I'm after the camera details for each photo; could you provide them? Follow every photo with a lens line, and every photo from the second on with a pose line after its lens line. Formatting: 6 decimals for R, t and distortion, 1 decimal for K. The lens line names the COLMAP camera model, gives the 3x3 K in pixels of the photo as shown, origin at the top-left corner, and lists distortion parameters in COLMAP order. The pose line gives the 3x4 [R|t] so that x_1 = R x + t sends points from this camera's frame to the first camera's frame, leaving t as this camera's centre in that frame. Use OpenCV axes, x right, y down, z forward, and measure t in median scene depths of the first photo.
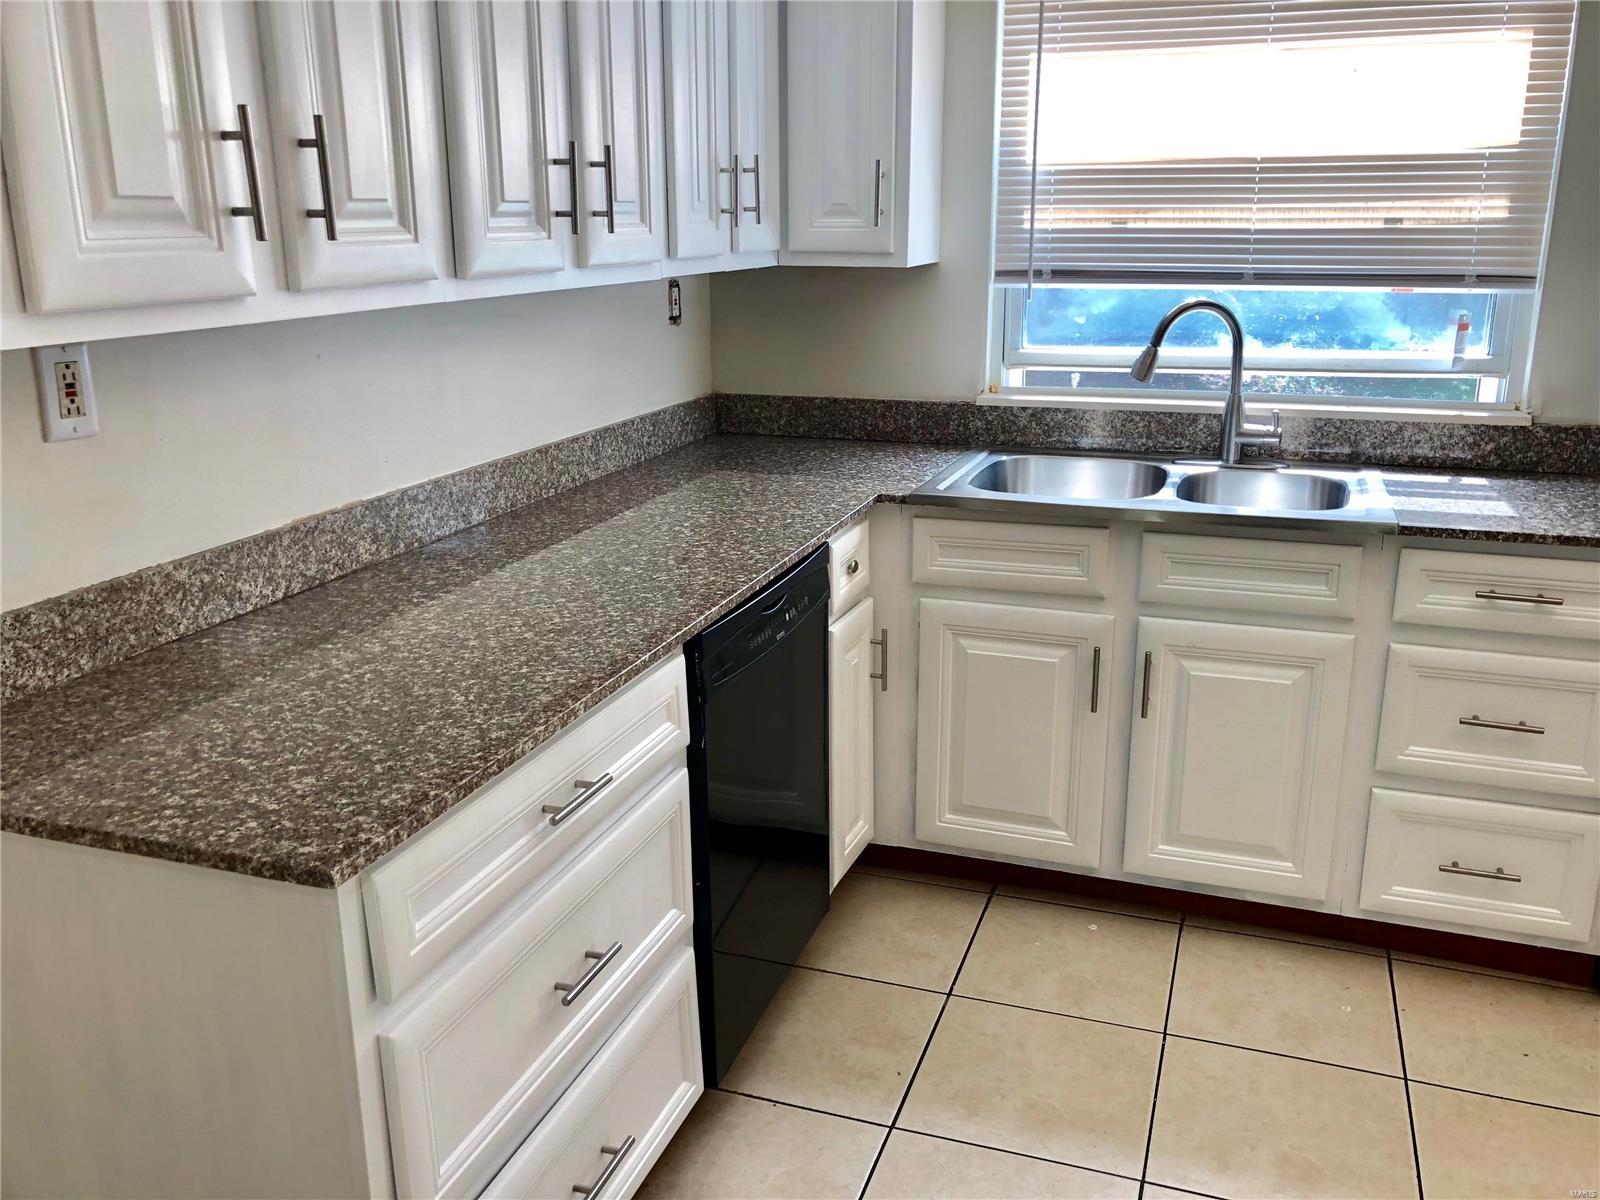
lens RADIAL K [[1330.3, 0, 799.2], [0, 1330.3, 600.5], [0, 0, 1]] dist [0.054025, -0.061052]
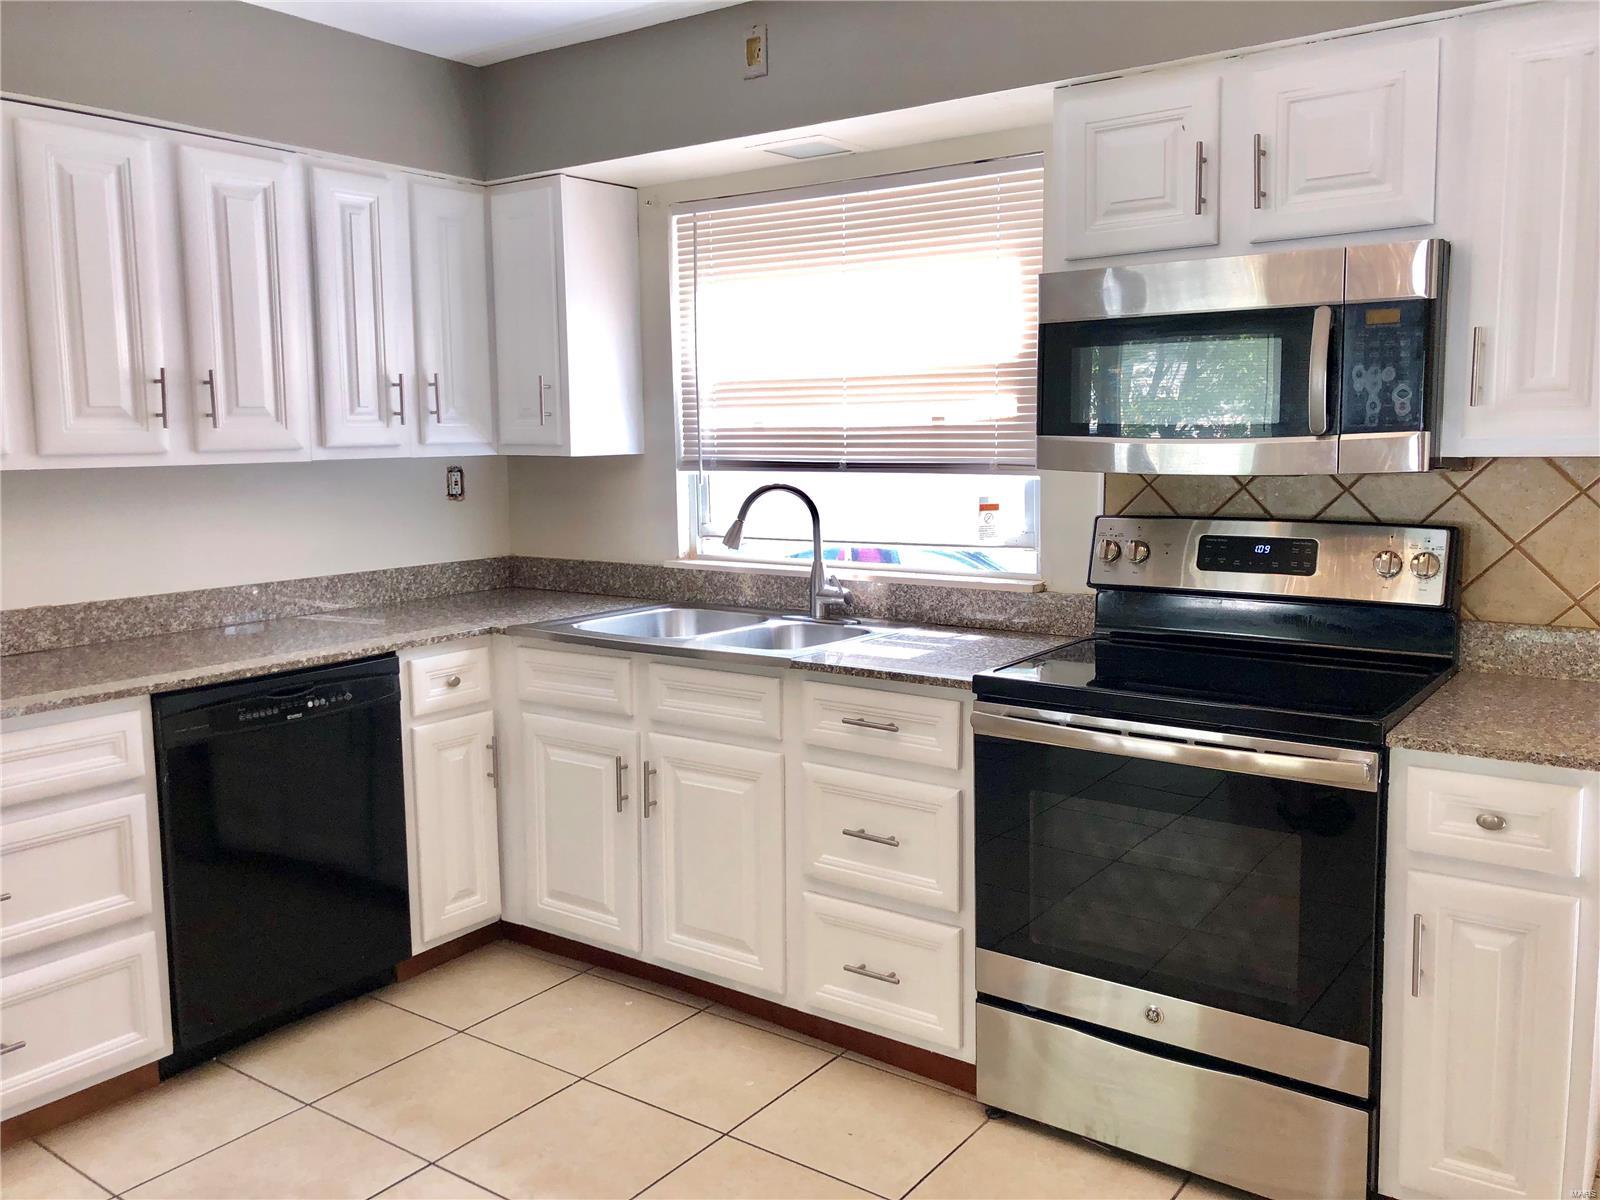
lens RADIAL K [[1330.3, 0, 773.1], [0, 1330.3, 561.2], [0, 0, 1]] dist [0.054025, -0.061052]
pose [[0.954932, 0.023007, -0.295931, 0.675717], [-0.075689, 0.982907, -0.167823, 0.050614], [0.287012, 0.182658, 0.940351, -0.130481]]
